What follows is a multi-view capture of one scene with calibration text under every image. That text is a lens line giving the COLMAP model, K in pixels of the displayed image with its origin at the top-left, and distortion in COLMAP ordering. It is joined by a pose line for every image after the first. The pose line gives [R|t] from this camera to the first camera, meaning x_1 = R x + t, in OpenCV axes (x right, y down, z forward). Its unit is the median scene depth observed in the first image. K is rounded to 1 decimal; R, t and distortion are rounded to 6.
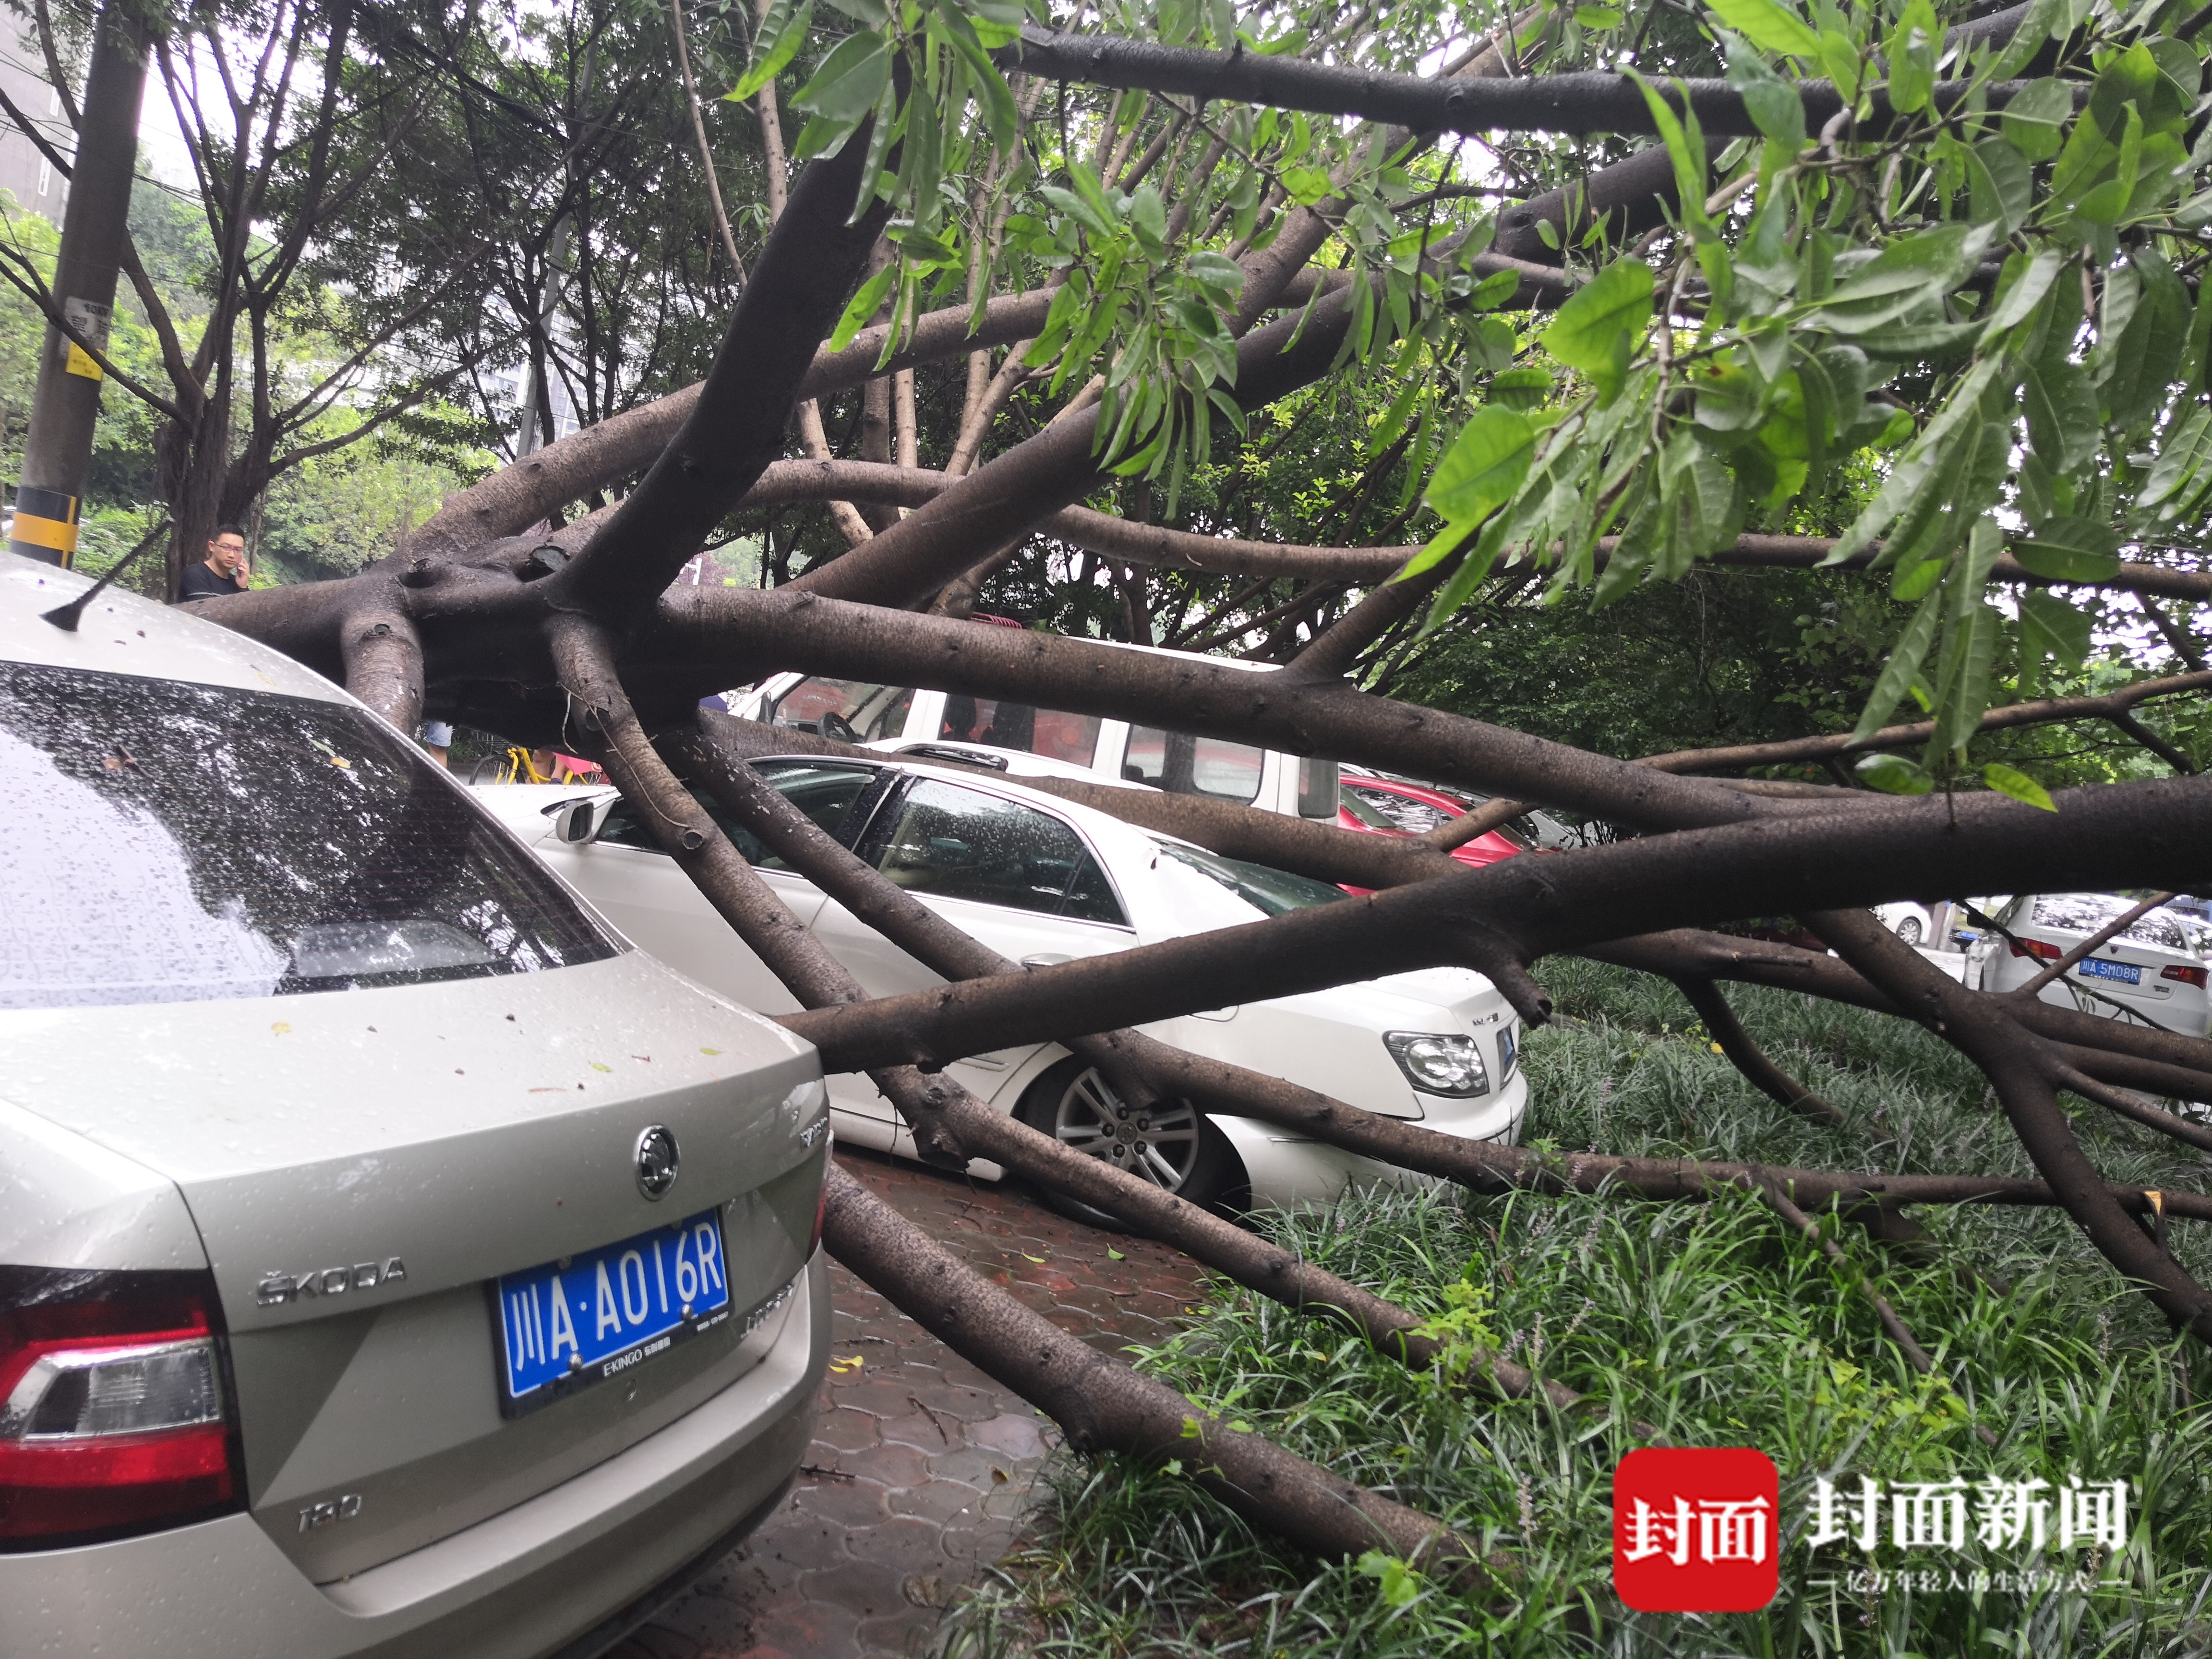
lens RADIAL K [[1729.9, 0, 1099.0], [0, 1729.9, 829.2], [0, 0, 1]] dist [-0.016498, -0.011681]
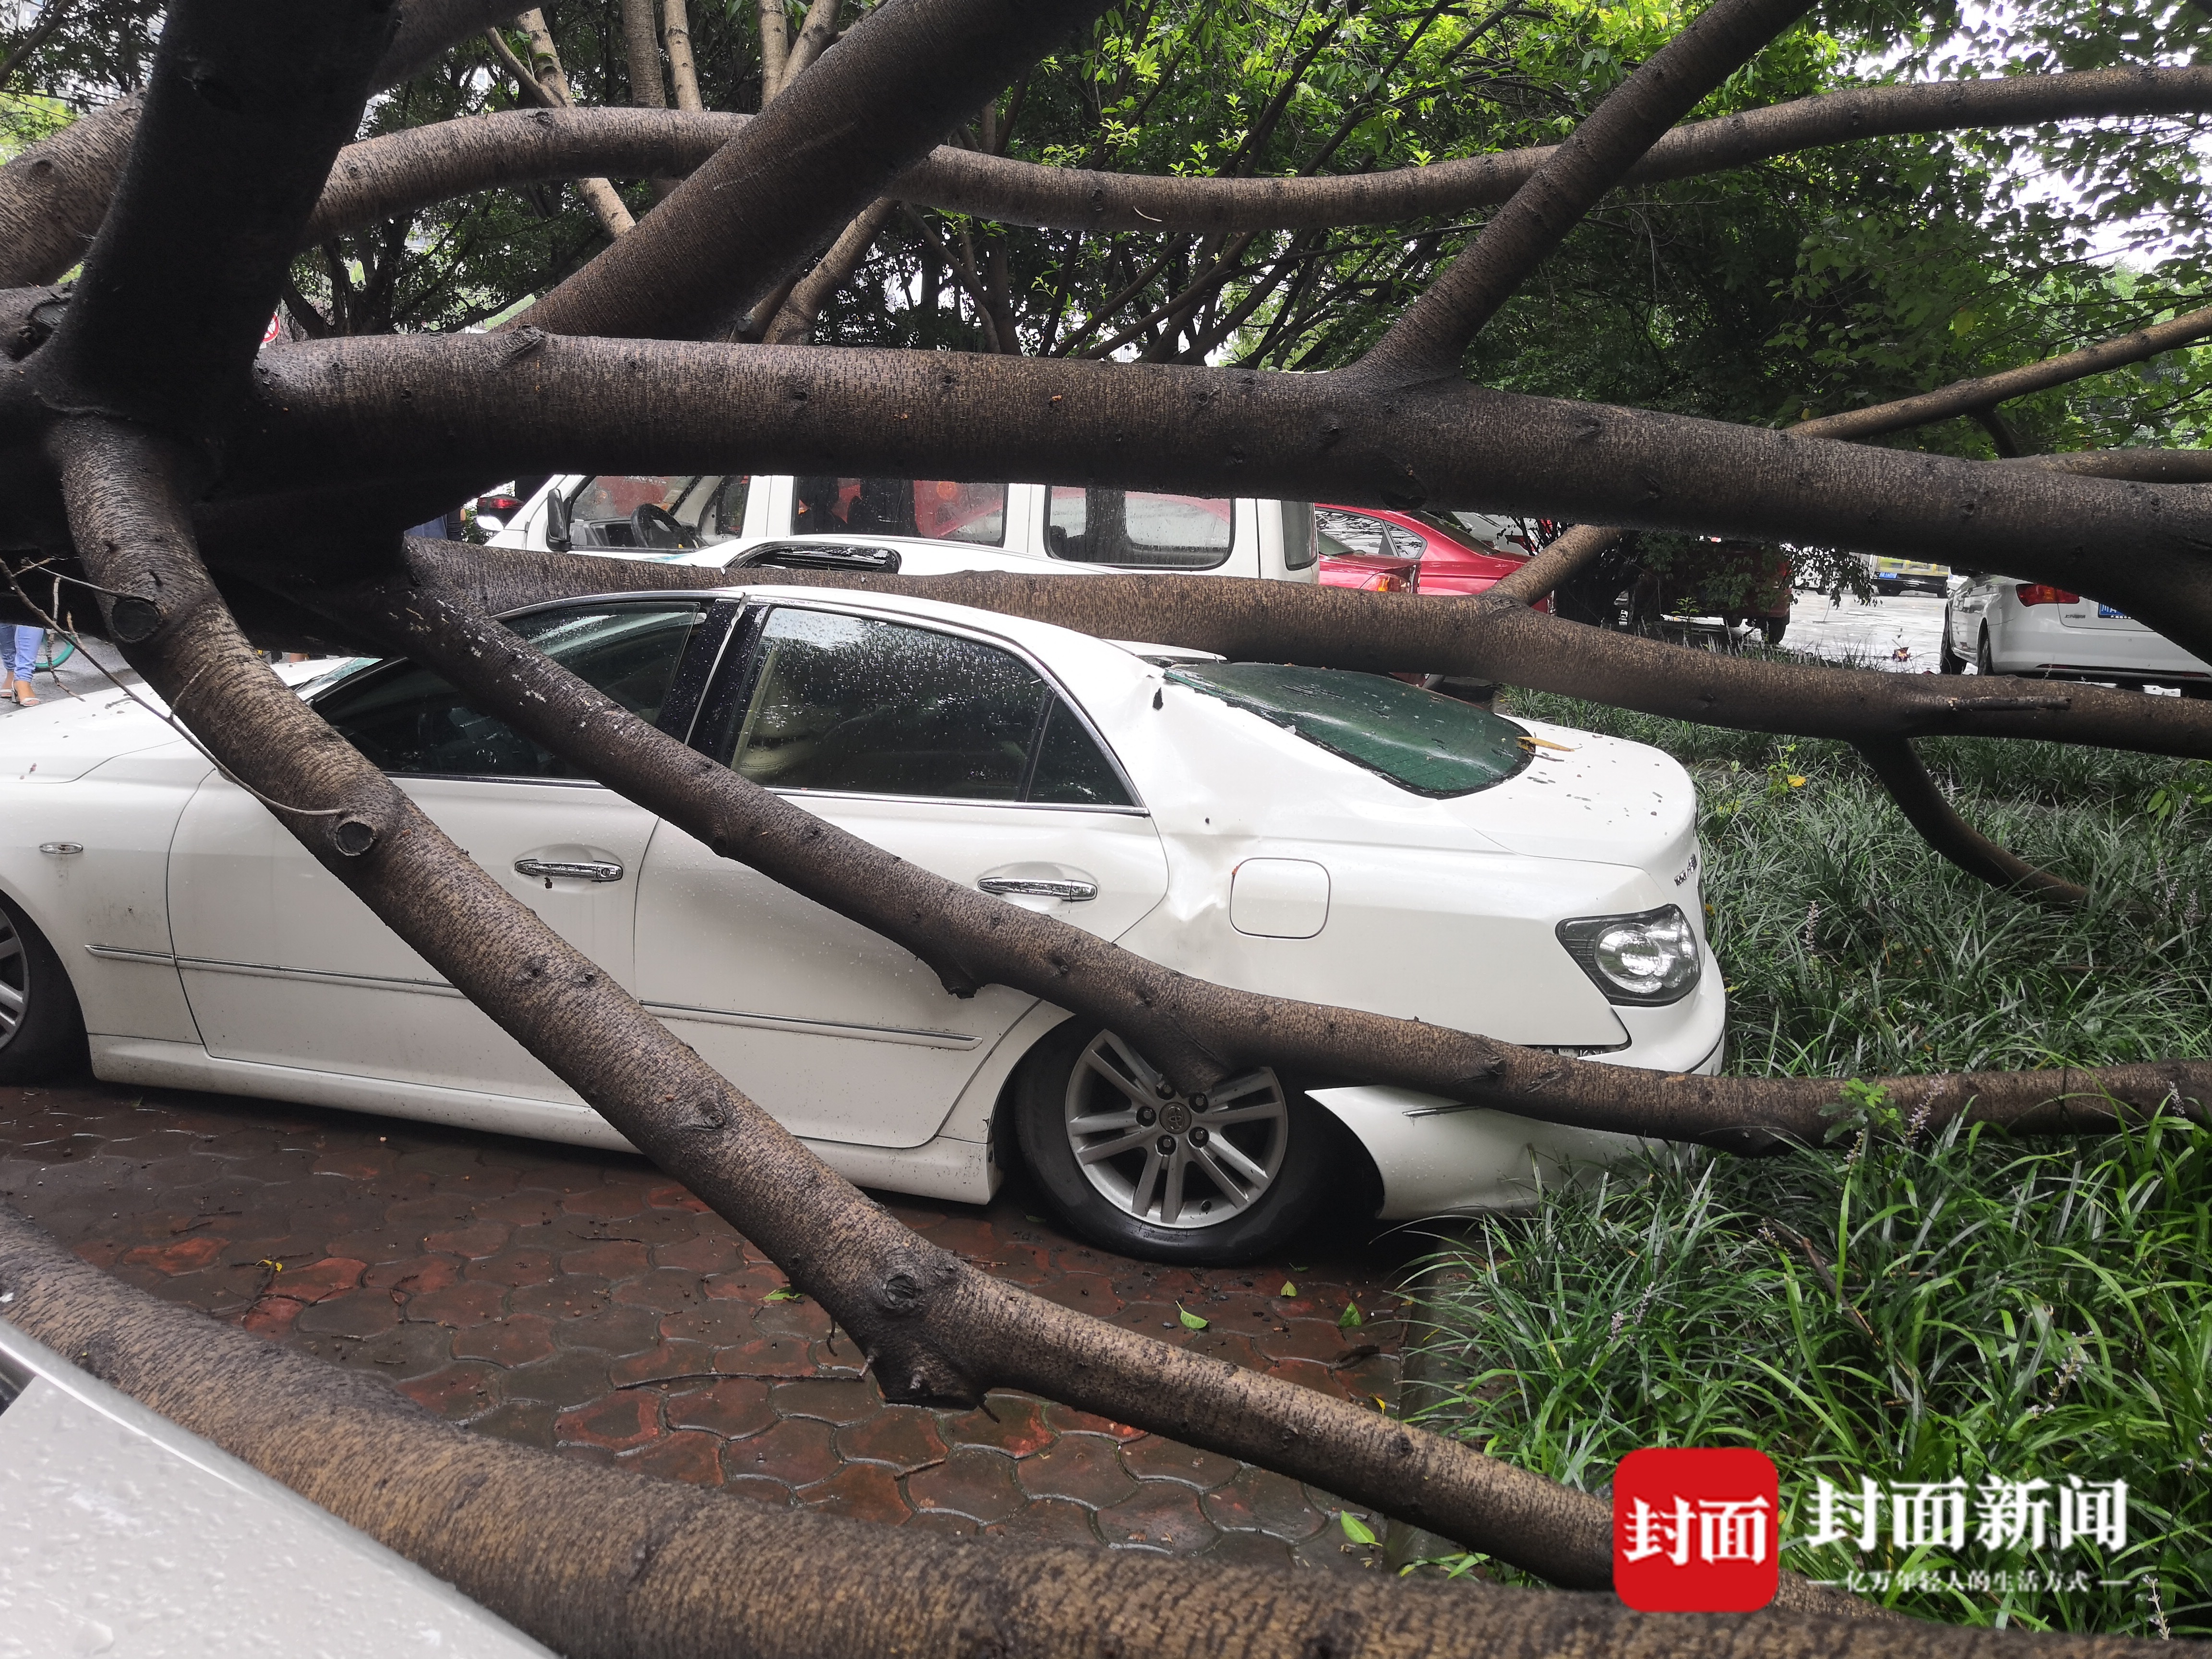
lens RADIAL K [[1729.9, 0, 1120.5], [0, 1729.9, 827.1], [0, 0, 1]] dist [-0.016498, -0.011681]
pose [[0.988352, -0.135985, 0.068325, -0.031323], [0.123972, 0.979822, 0.156782, -0.034611], [-0.088267, -0.146485, 0.985267, 0.338590]]
